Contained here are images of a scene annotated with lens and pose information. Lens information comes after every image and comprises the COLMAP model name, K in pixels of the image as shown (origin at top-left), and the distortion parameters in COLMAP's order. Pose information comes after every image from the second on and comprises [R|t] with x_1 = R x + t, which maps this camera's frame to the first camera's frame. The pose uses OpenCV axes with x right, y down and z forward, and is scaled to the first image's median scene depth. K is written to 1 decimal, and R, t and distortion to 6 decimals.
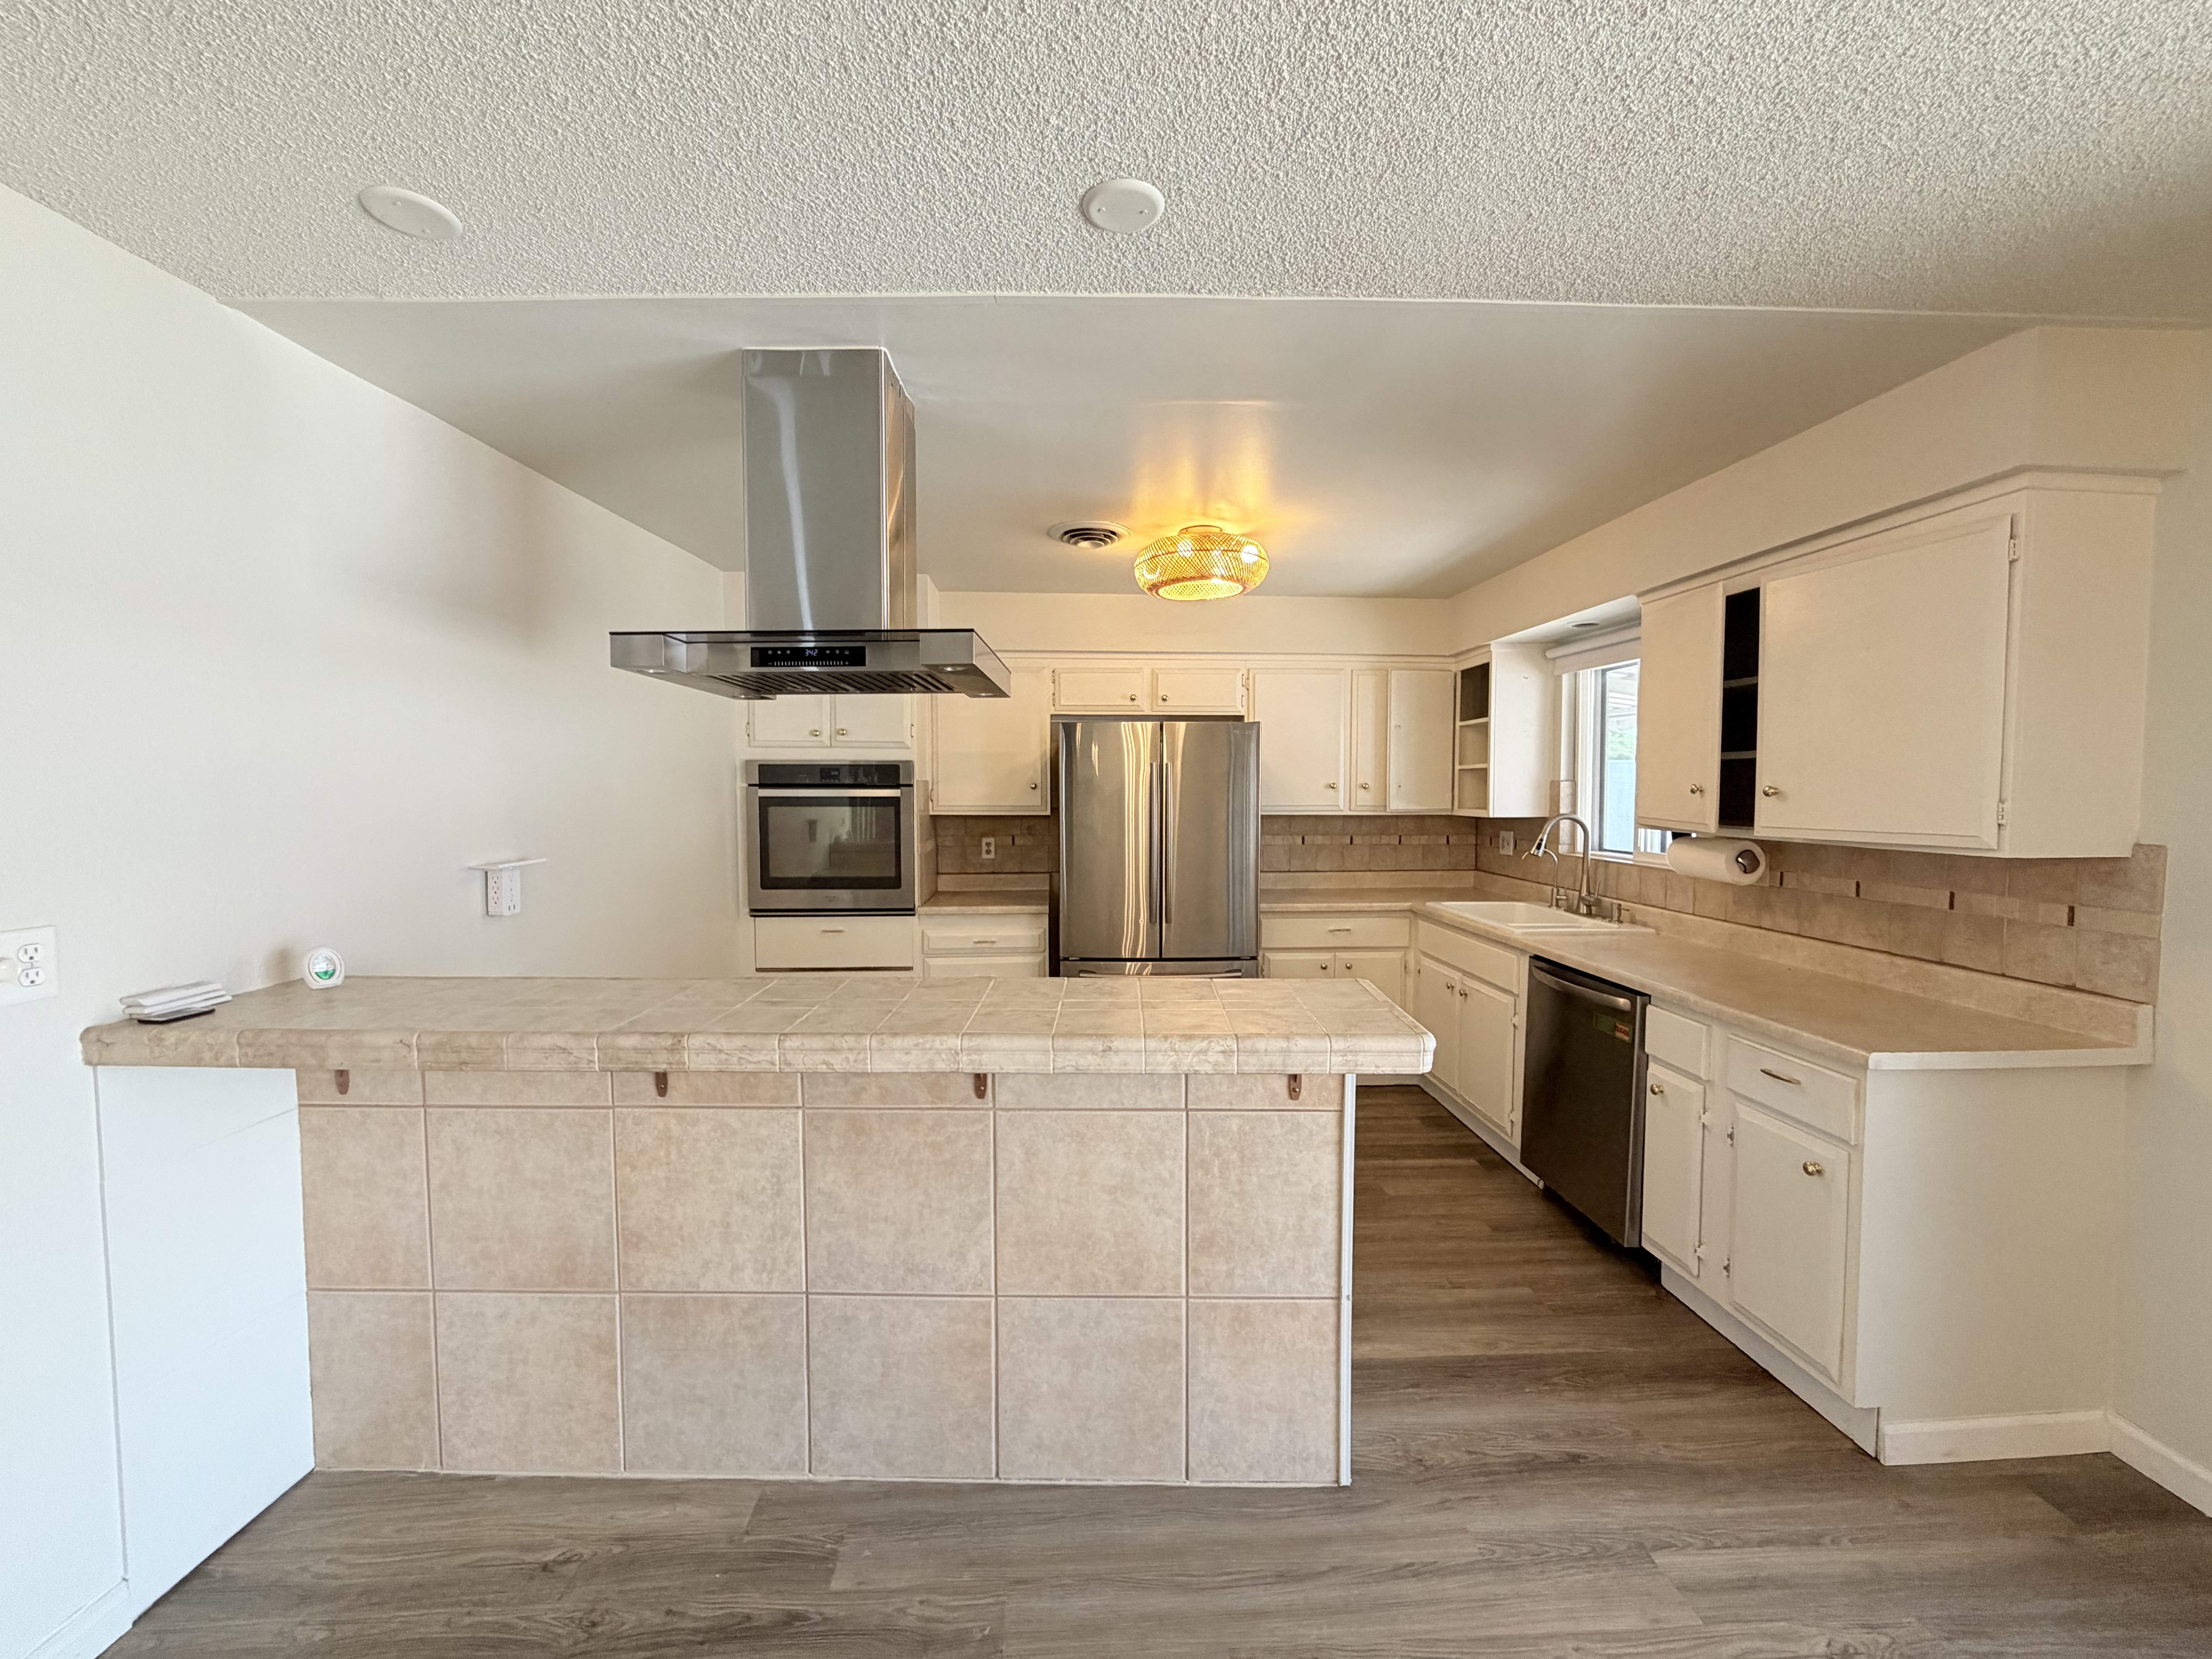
lens RADIAL K [[884.7, 0, 1094.1], [0, 884.7, 832.4], [0, 0, 1]] dist [0.002404, 0.000150]
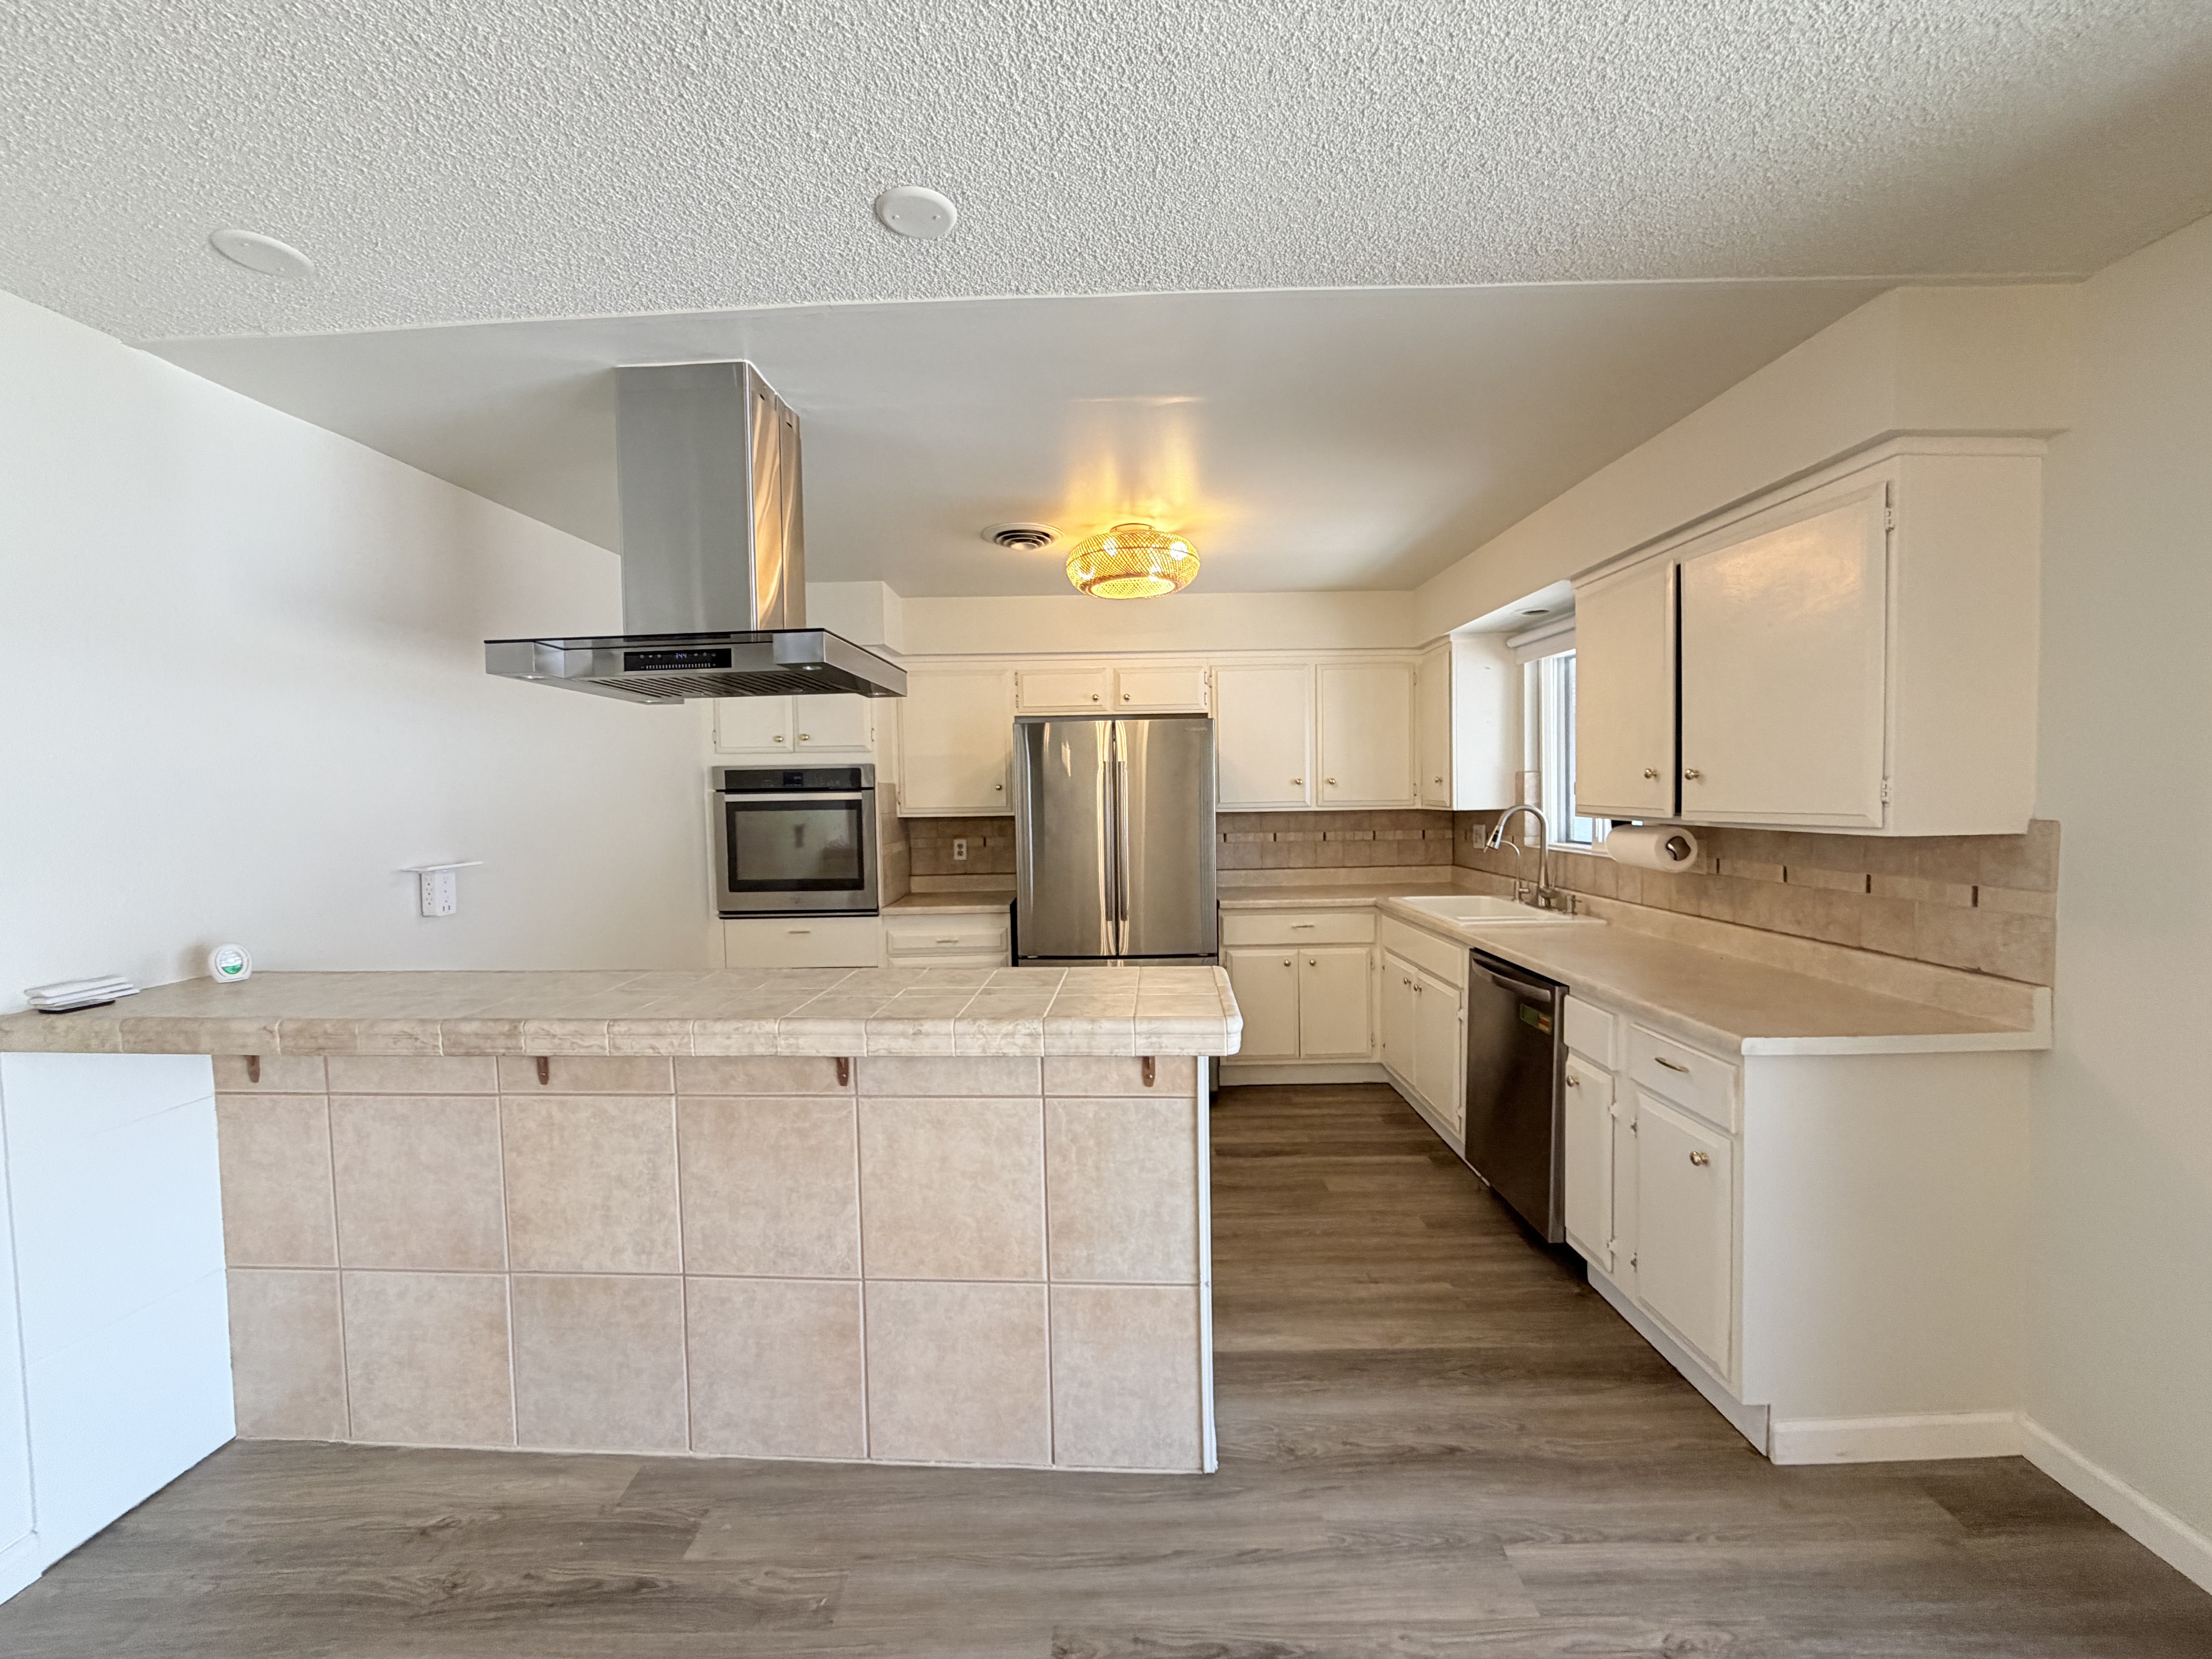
lens RADIAL K [[884.7, 0, 1094.1], [0, 884.7, 832.4], [0, 0, 1]] dist [0.002404, 0.000150]
pose [[0.998558, -0.015549, -0.051375, 0.216031], [0.015222, 0.999861, -0.006745, 0.018345], [0.051473, 0.005953, 0.998657, -0.010844]]
